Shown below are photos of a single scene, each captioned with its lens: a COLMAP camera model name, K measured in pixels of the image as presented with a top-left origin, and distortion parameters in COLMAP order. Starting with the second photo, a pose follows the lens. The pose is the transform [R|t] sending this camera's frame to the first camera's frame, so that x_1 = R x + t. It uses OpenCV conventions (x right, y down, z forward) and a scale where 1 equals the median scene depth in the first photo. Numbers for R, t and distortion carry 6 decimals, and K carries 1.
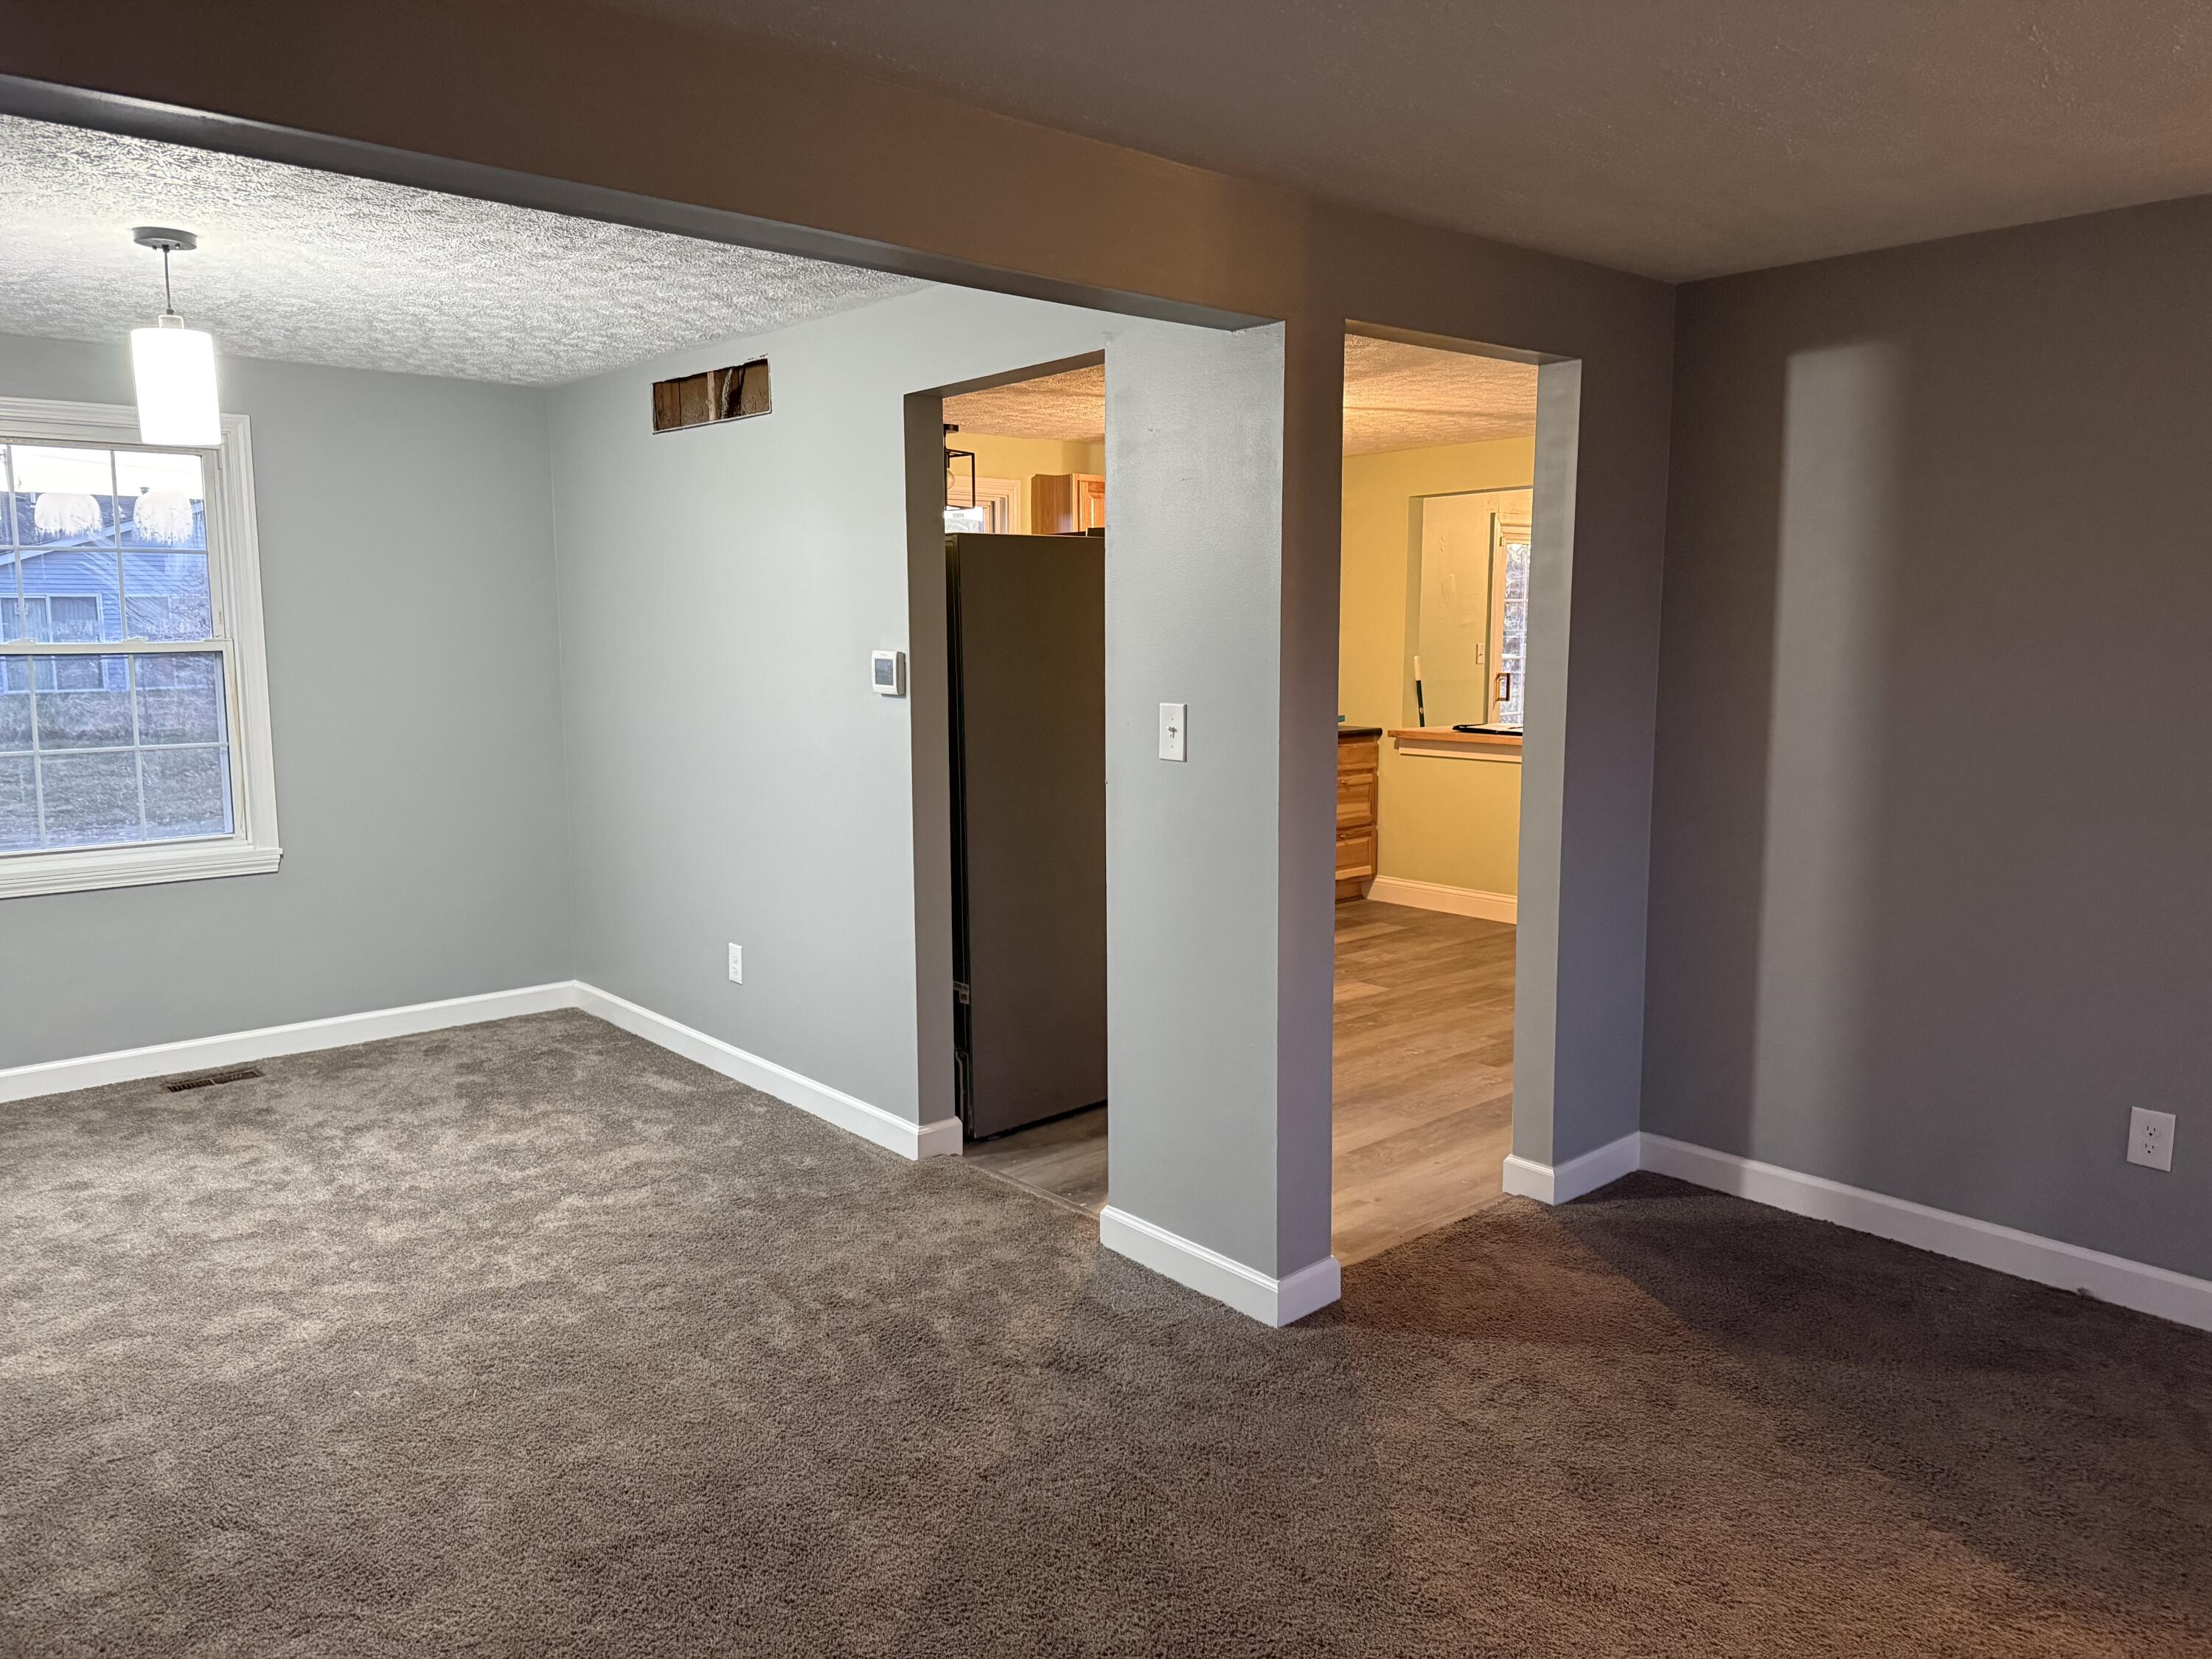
lens RADIAL K [[1543.2, 0, 1107.4], [0, 1543.2, 825.4], [0, 0, 1]] dist [0.072193, -0.091064]
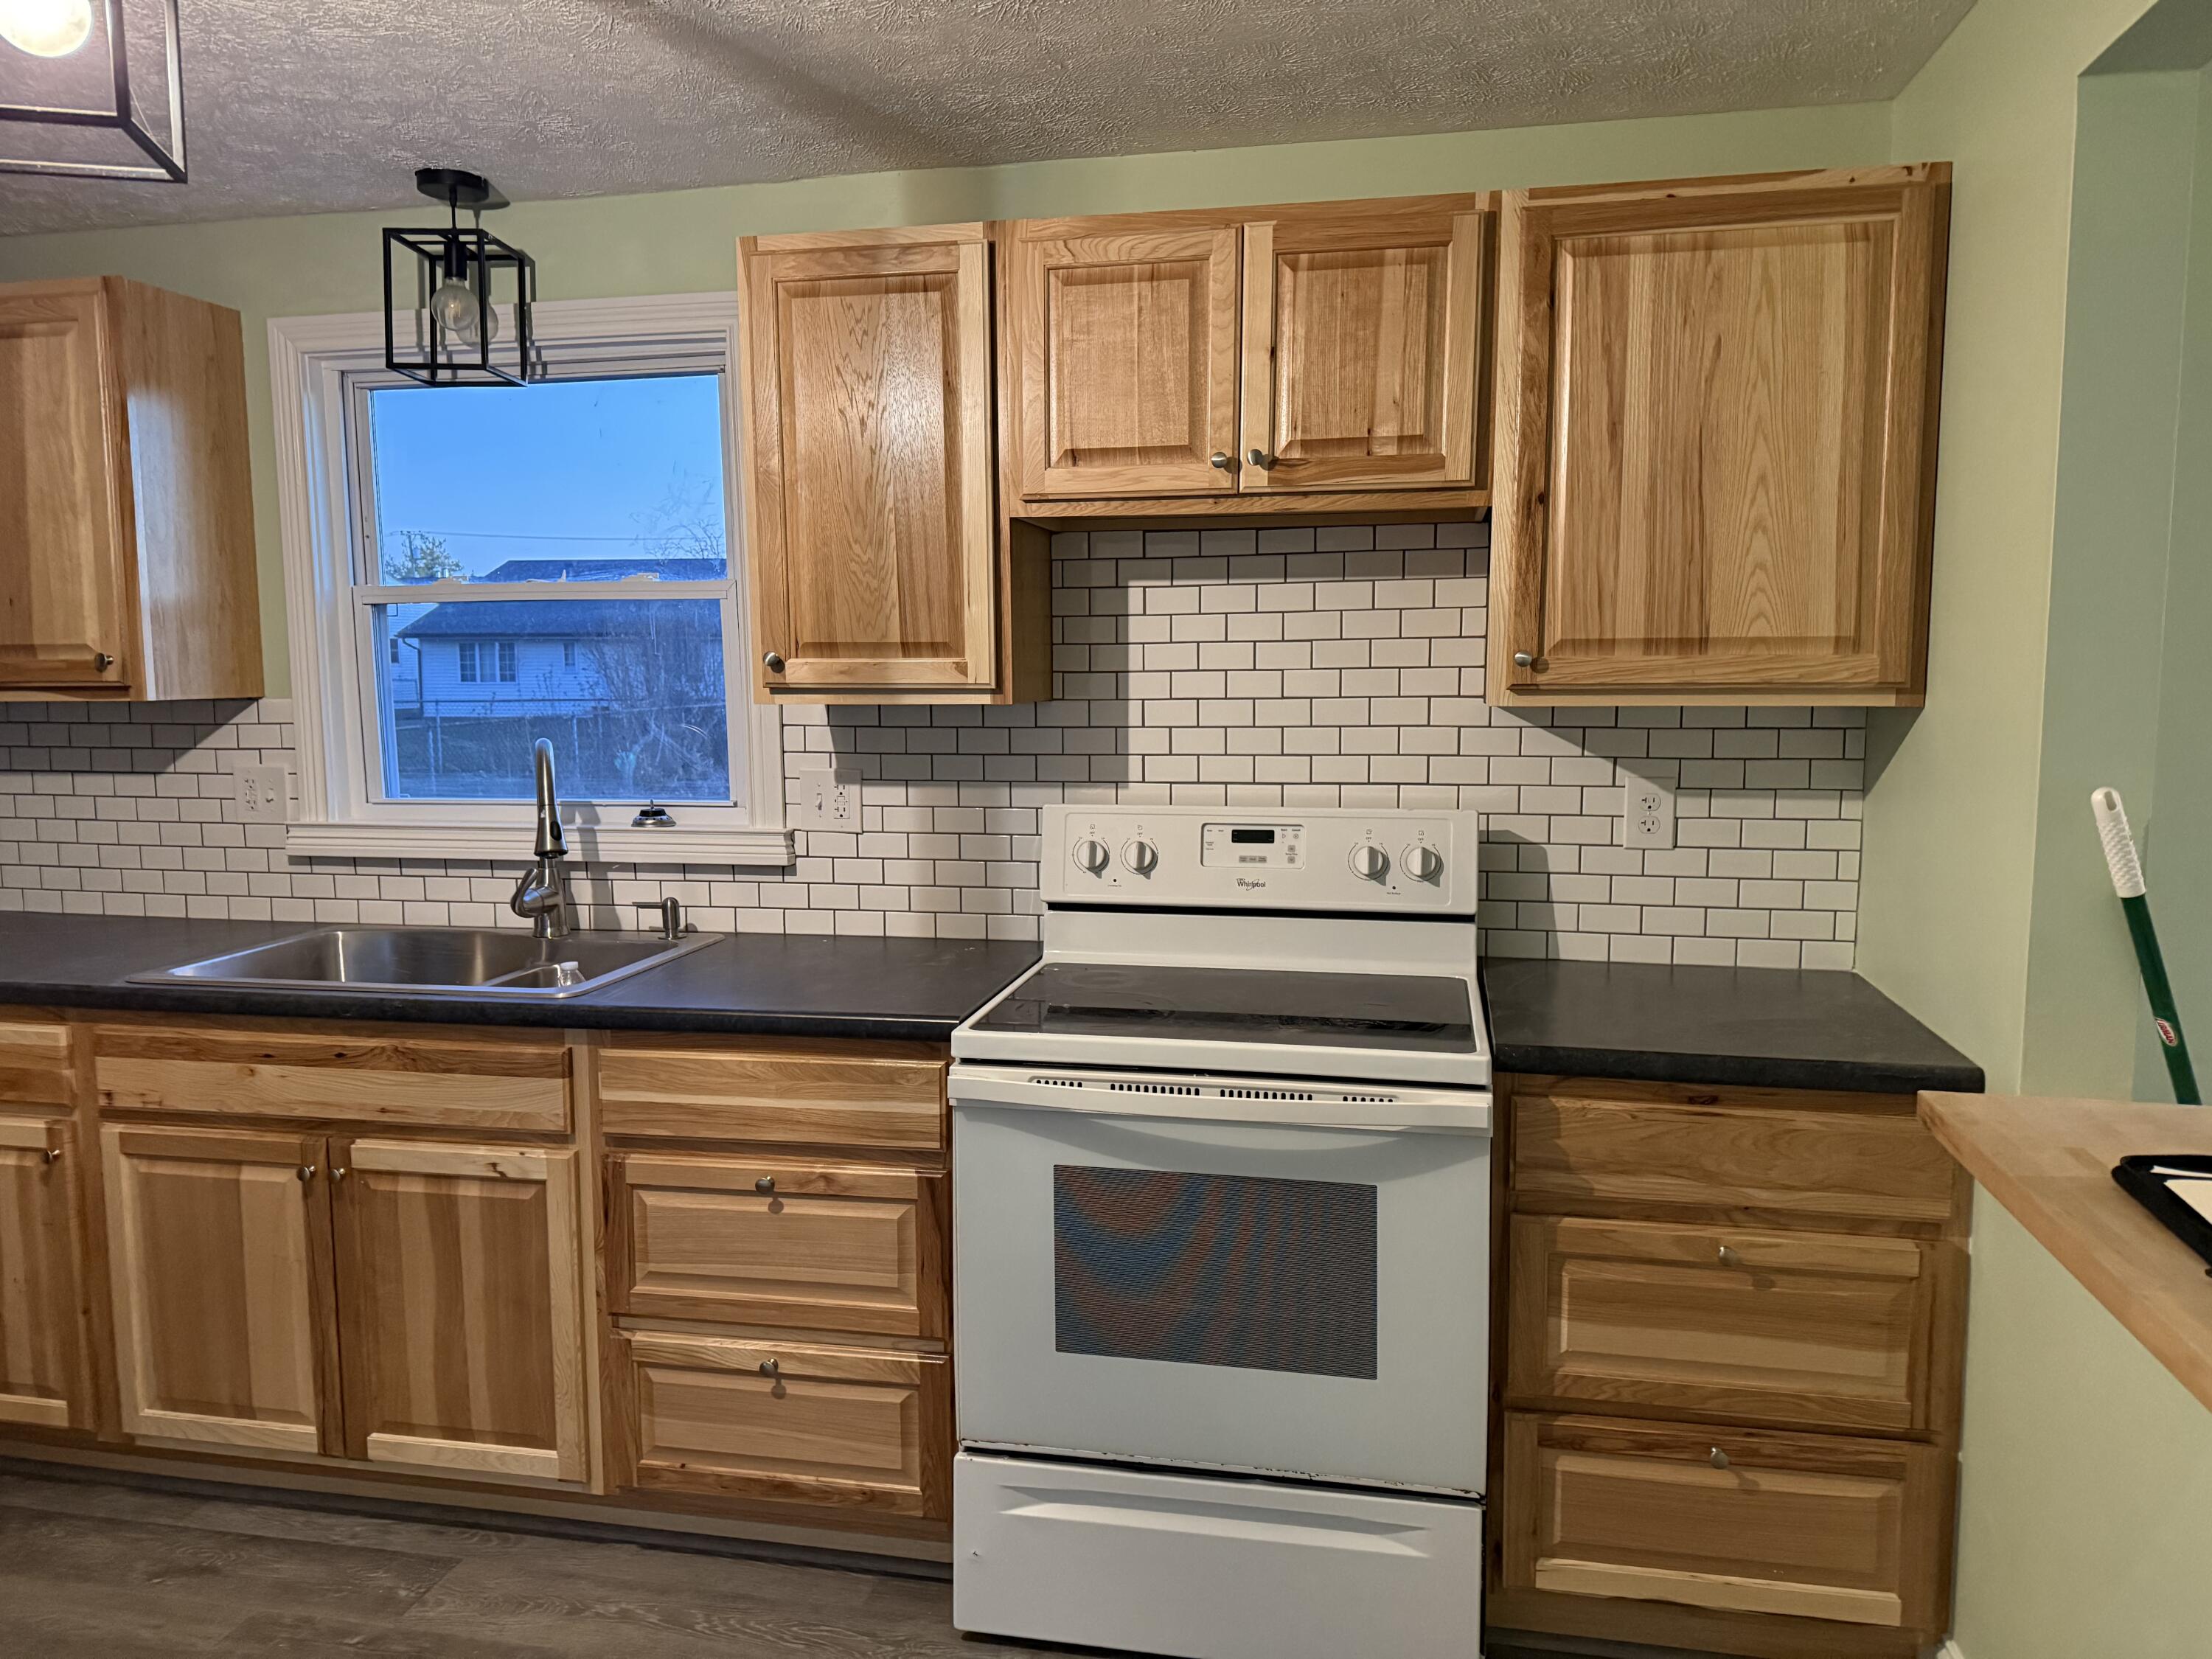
lens RADIAL K [[1543.2, 0, 1098.9], [0, 1543.2, 824.2], [0, 0, 1]] dist [0.072193, -0.091064]
pose [[0.601068, 0.074463, -0.795721, 0.572885], [-0.098262, 0.994981, 0.018885, -0.185446], [0.793134, 0.066838, 0.605369, 1.456342]]
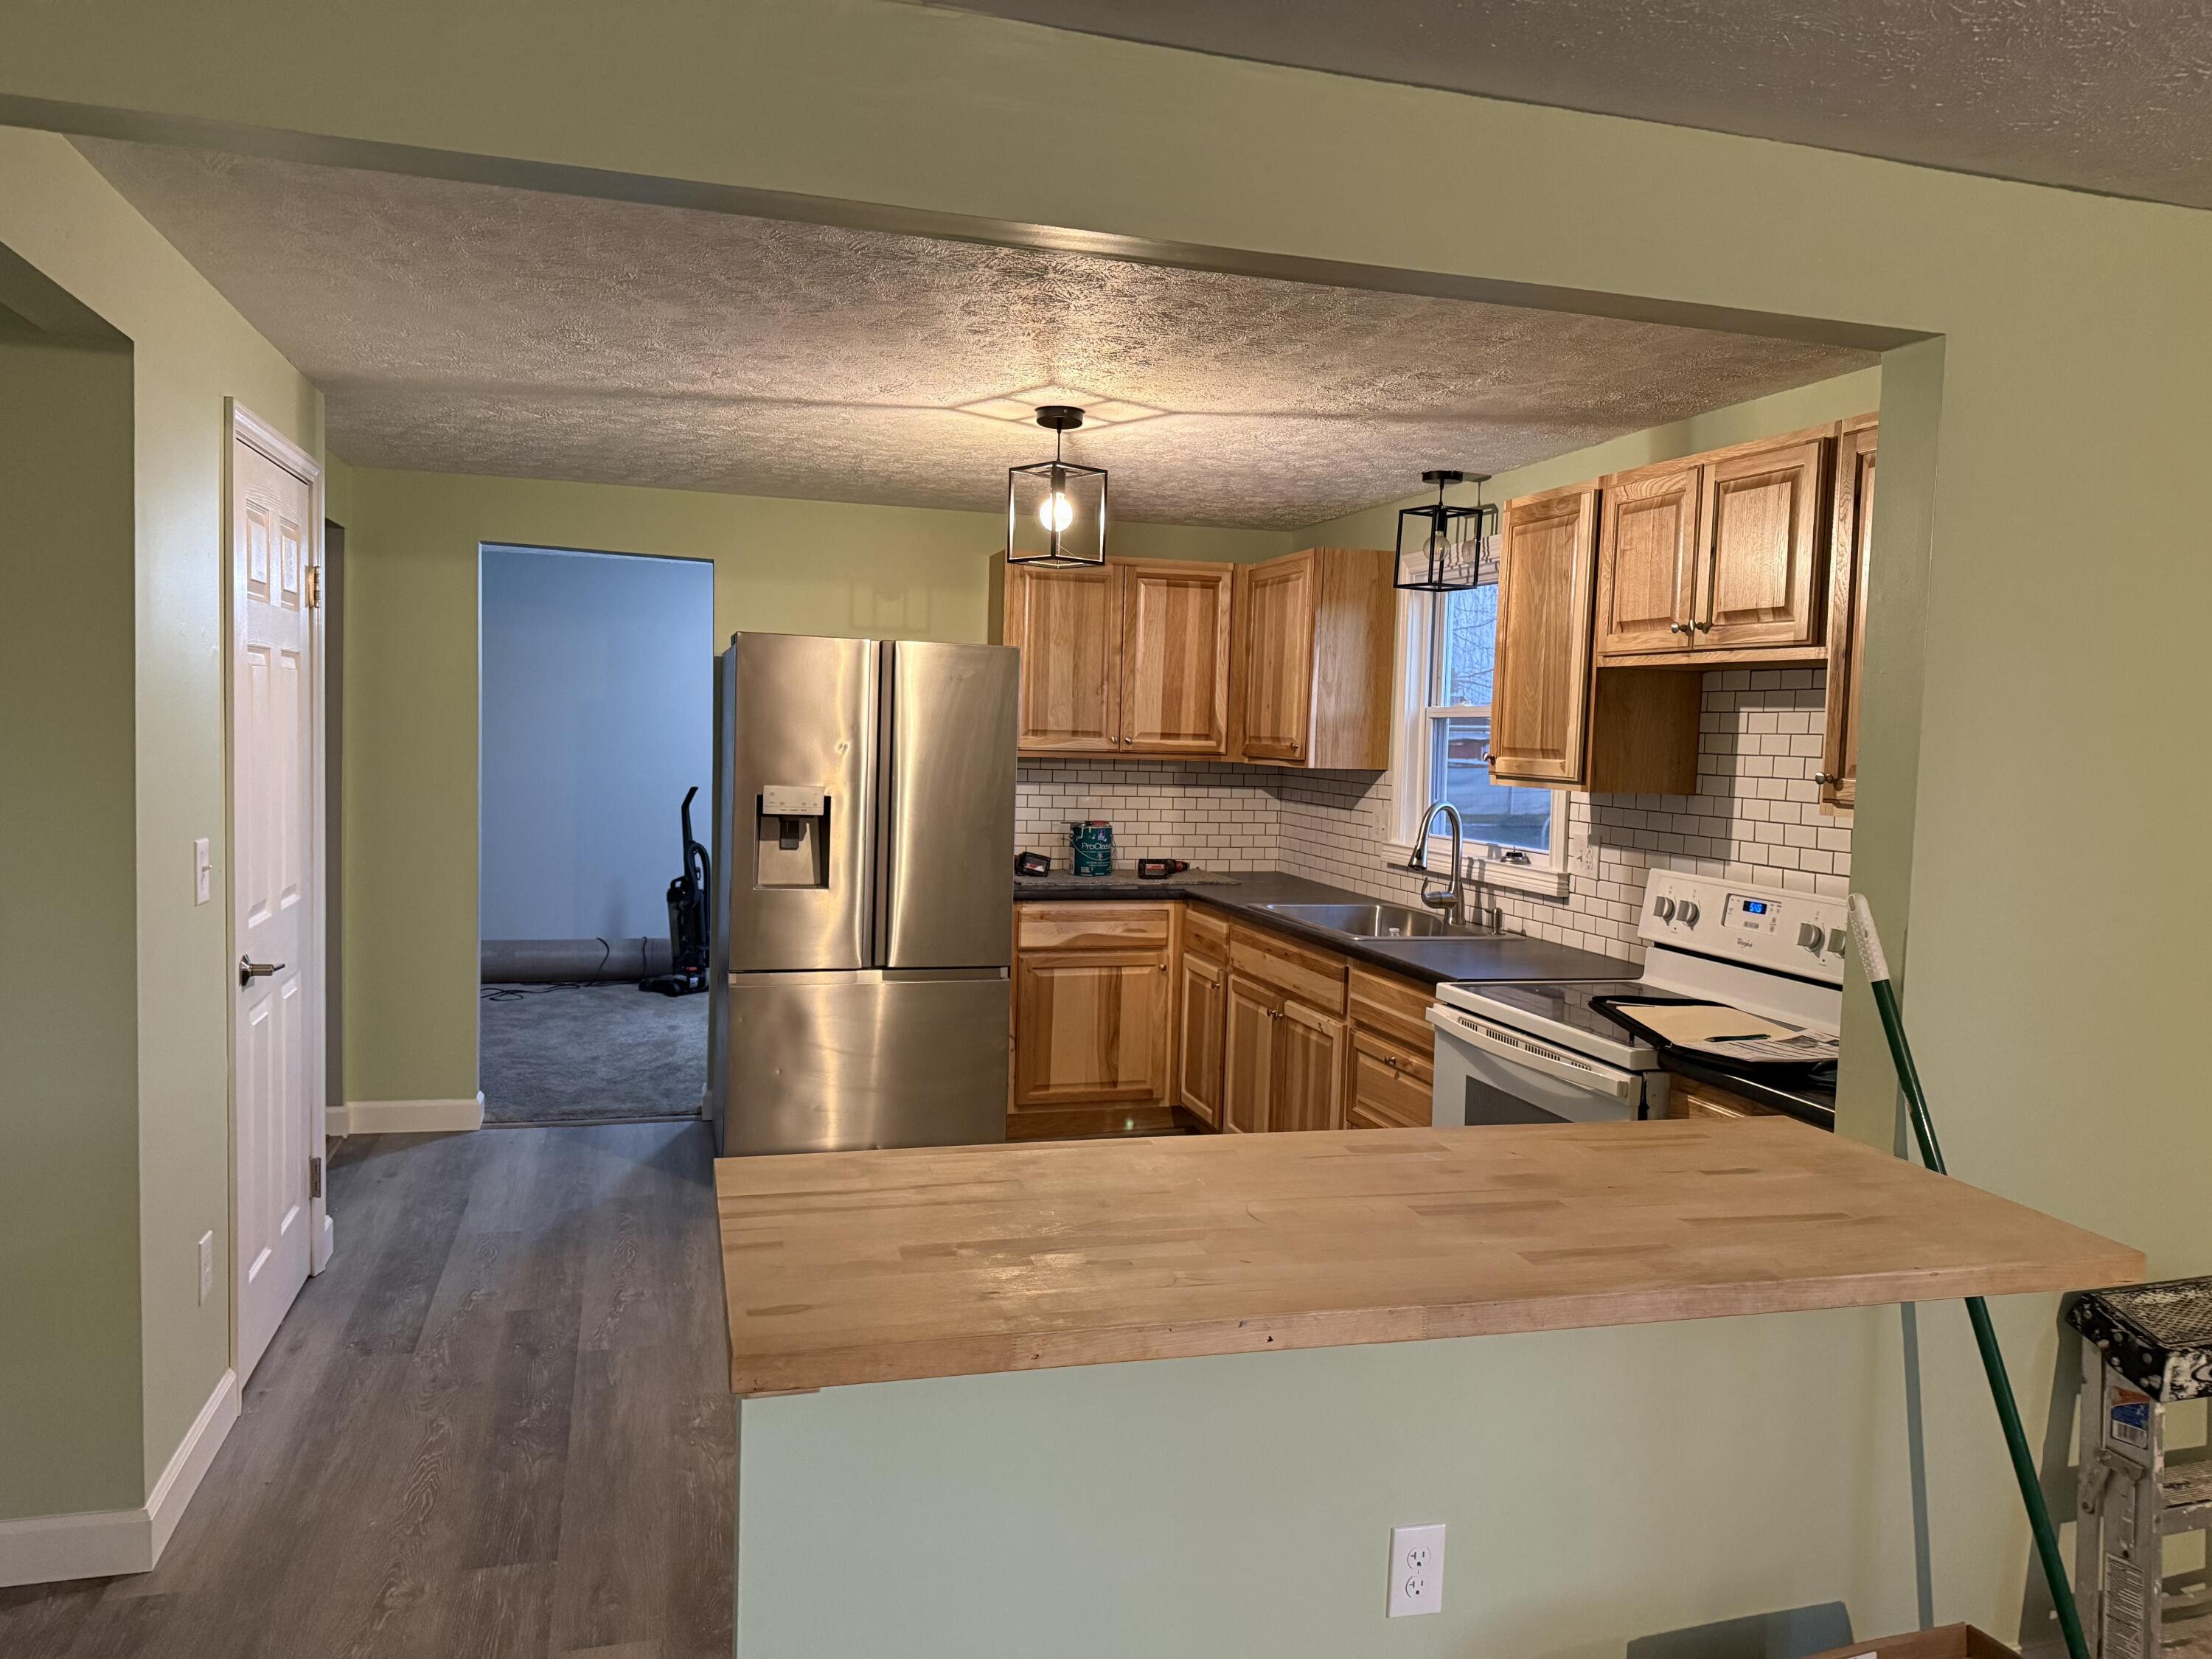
lens RADIAL K [[1543.2, 0, 1088.3], [0, 1543.2, 832.4], [0, 0, 1]] dist [0.072193, -0.091064]
pose [[-0.435732, 0.043756, -0.899012, 1.009056], [-0.153880, 0.980491, 0.122304, -0.261719], [0.886825, 0.191632, -0.420498, 1.927196]]
